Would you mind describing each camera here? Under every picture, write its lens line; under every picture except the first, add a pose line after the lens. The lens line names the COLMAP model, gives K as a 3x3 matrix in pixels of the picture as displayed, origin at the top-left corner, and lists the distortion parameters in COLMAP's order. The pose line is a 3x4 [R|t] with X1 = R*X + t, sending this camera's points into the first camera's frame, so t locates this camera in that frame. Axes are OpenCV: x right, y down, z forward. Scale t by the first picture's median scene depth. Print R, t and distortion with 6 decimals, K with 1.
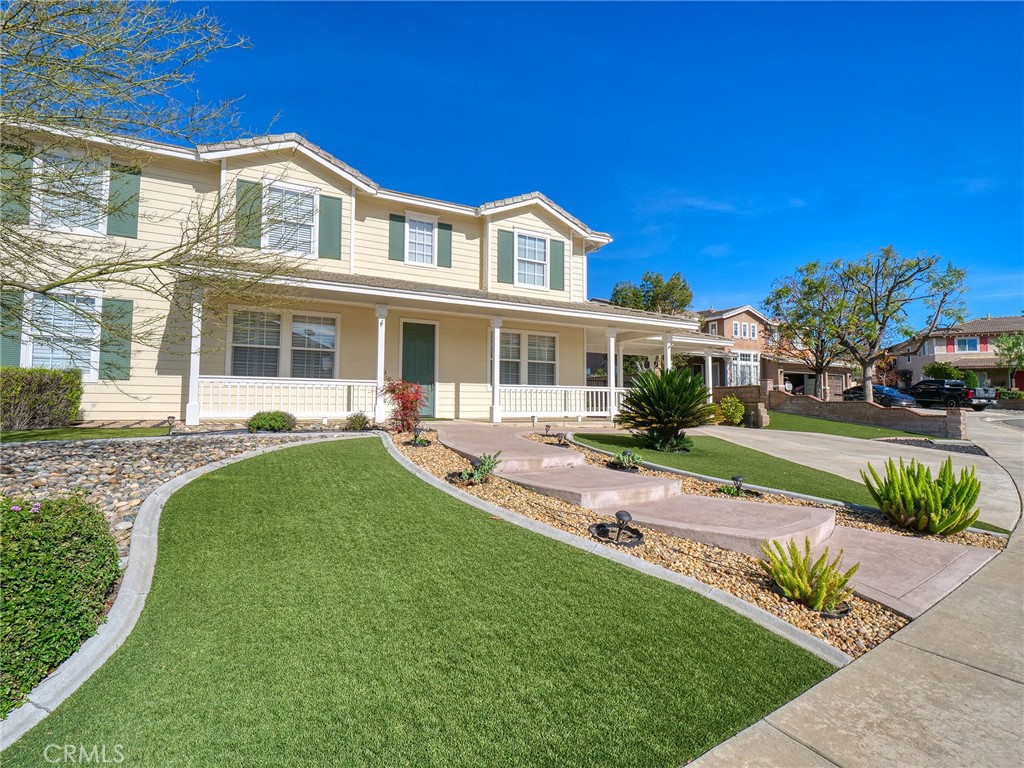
lens RADIAL K [[503.6, 0, 512.4], [0, 503.6, 382.8], [0, 0, 1]] dist [-0.008896, 0.000720]
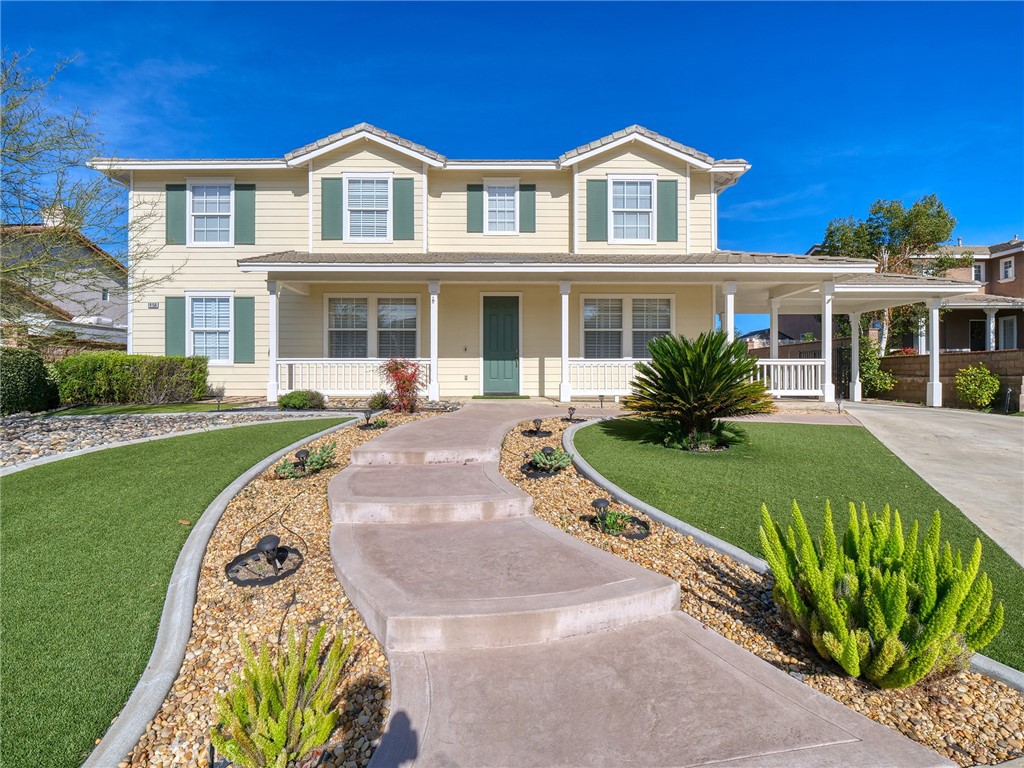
lens RADIAL K [[503.6, 0, 511.8], [0, 503.6, 383.2], [0, 0, 1]] dist [-0.008896, 0.000720]
pose [[0.887617, -0.003530, -0.460569, 0.266243], [0.027048, 0.998644, 0.044473, 0.004077], [0.459788, -0.051932, 0.886509, 0.157251]]
